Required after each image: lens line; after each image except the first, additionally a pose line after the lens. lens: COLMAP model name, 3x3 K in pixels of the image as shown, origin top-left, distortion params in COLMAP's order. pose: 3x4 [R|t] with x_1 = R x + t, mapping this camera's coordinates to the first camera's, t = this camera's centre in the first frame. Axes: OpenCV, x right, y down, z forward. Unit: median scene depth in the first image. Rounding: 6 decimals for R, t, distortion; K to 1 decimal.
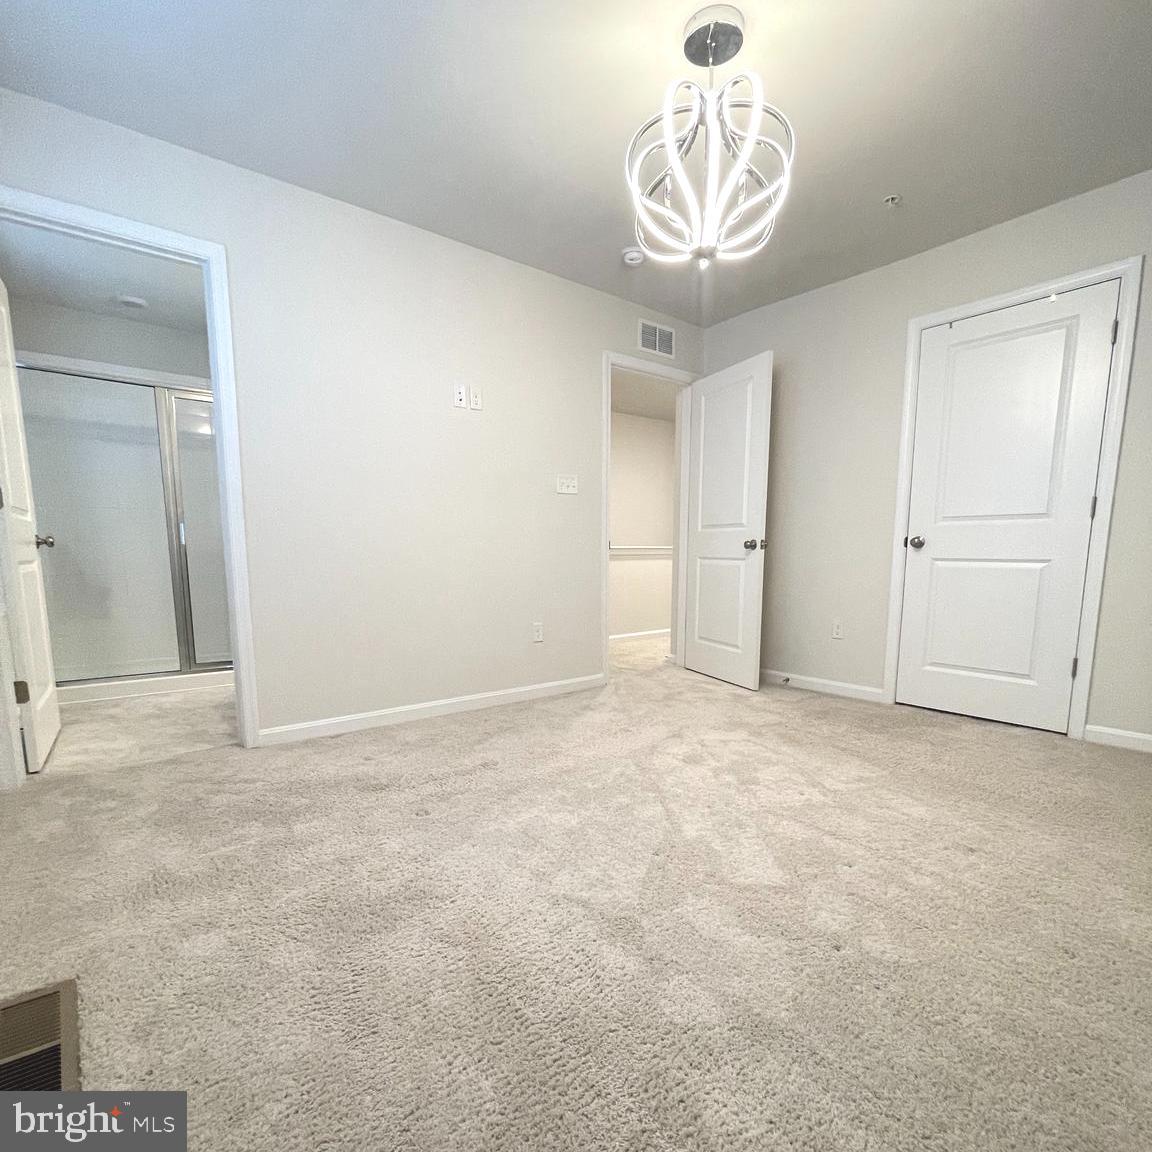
lens RADIAL K [[620.6, 0, 577.2], [0, 620.6, 636.7], [0, 0, 1]] dist [-0.008045, 0.005283]
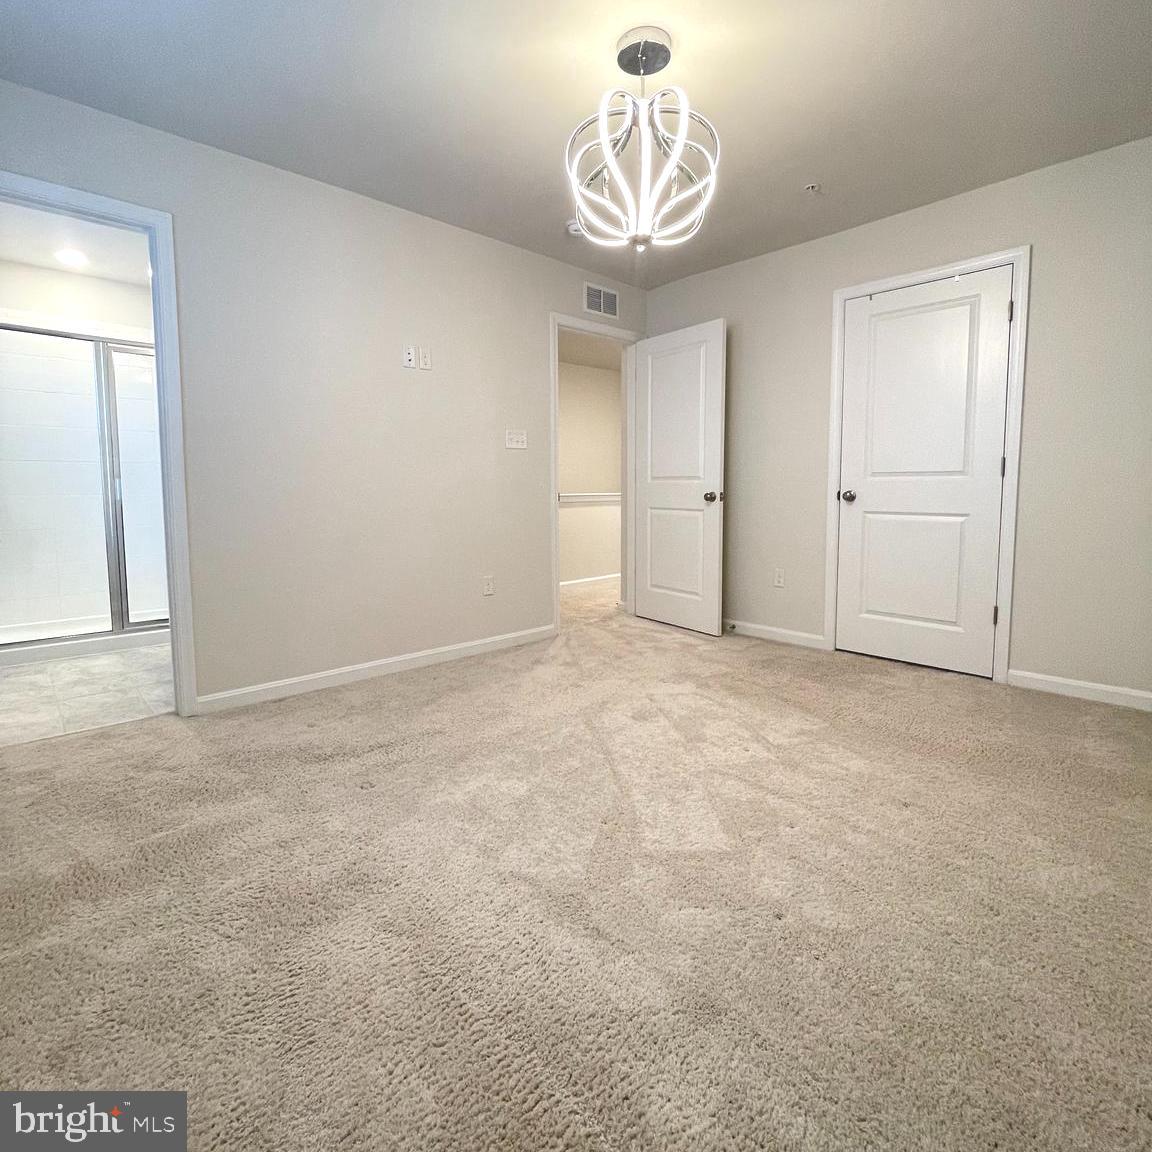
lens RADIAL K [[620.6, 0, 576.6], [0, 620.6, 533.5], [0, 0, 1]] dist [-0.008045, 0.005283]
pose [[0.997267, -0.009822, 0.073230, 0.012396], [0.014486, 0.997881, -0.063428, -0.048019], [-0.072452, 0.064316, 0.995296, -0.023464]]
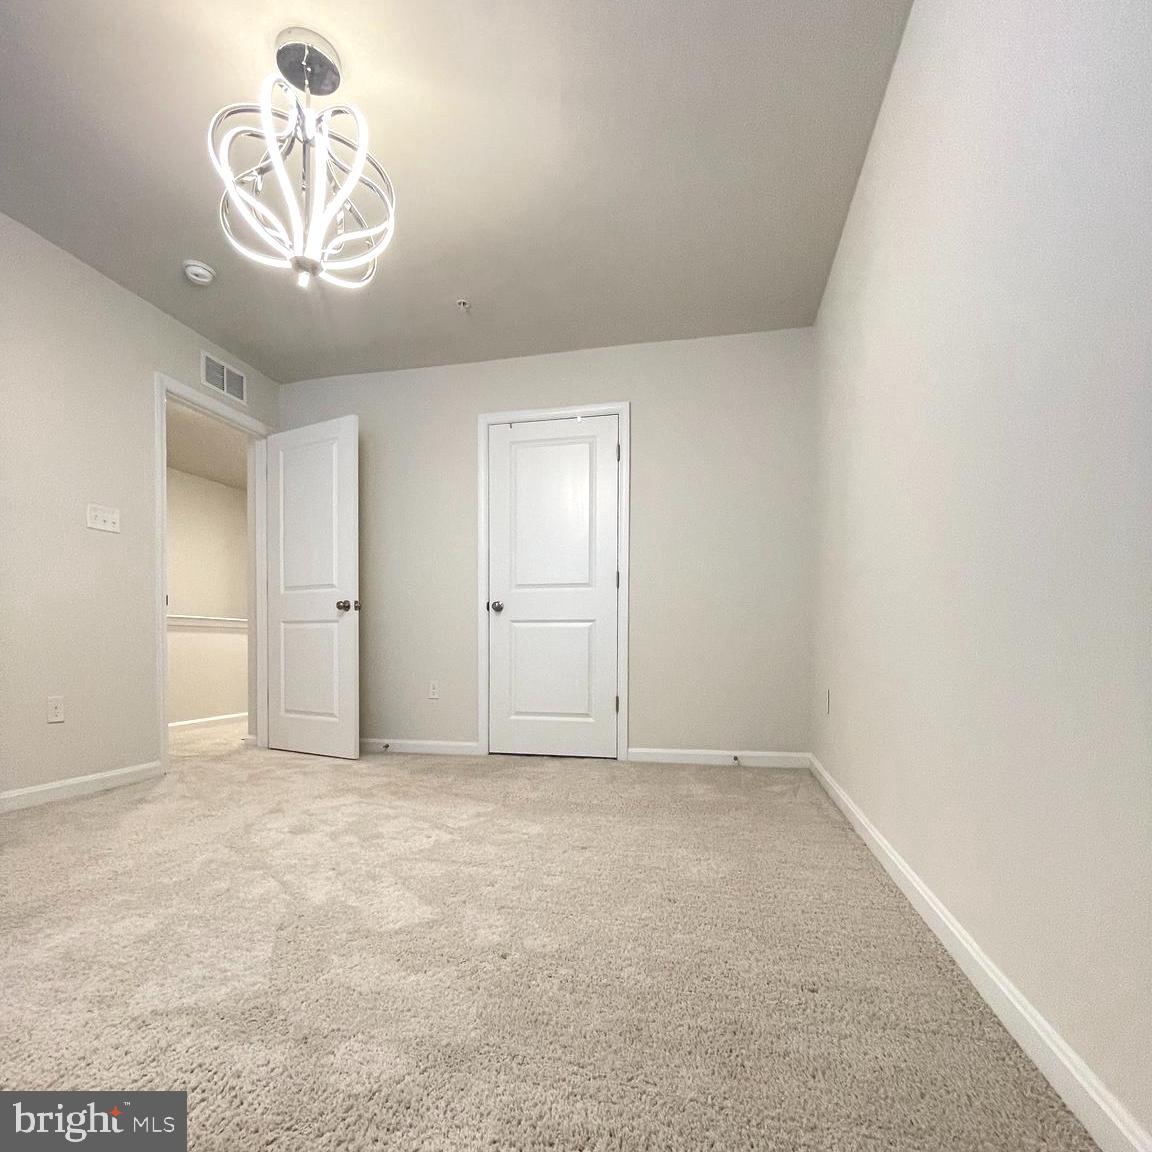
lens RADIAL K [[620.6, 0, 574.5], [0, 620.6, 659.0], [0, 0, 1]] dist [-0.008045, 0.005283]
pose [[0.786202, -0.008097, 0.617916, -0.061425], [0.082841, 0.992270, -0.092401, 0.097269], [-0.612392, 0.123834, 0.780795, 0.081844]]
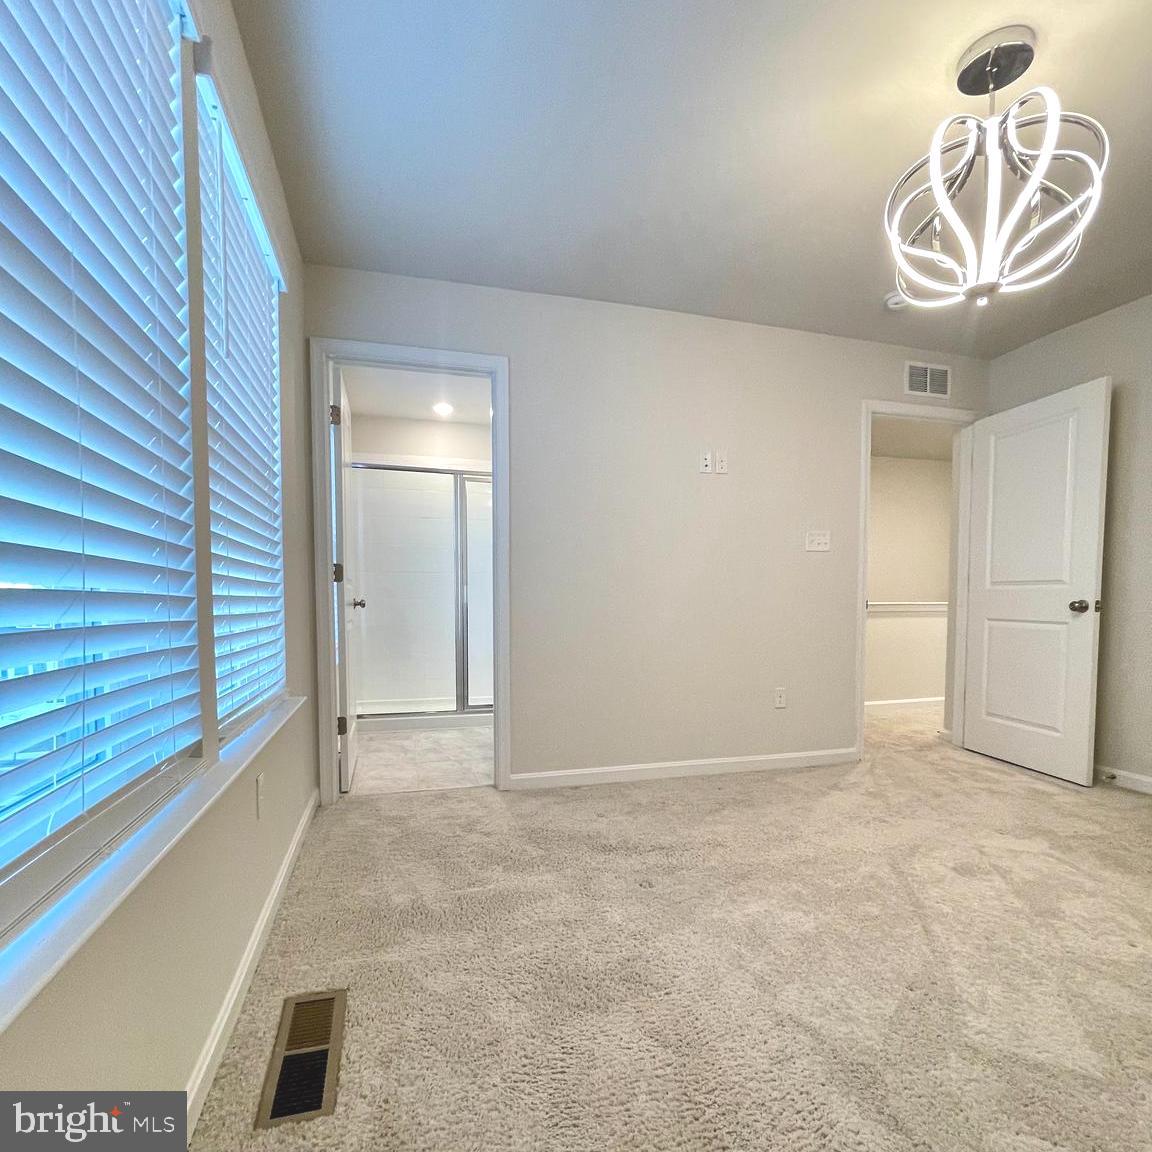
lens RADIAL K [[620.6, 0, 577.6], [0, 620.6, 630.4], [0, 0, 1]] dist [-0.008045, 0.005283]
pose [[0.923216, 0.020710, -0.383723, 0.021184], [-0.053857, 0.995664, -0.075839, -0.040149], [0.380489, 0.090682, 0.920329, 0.013273]]
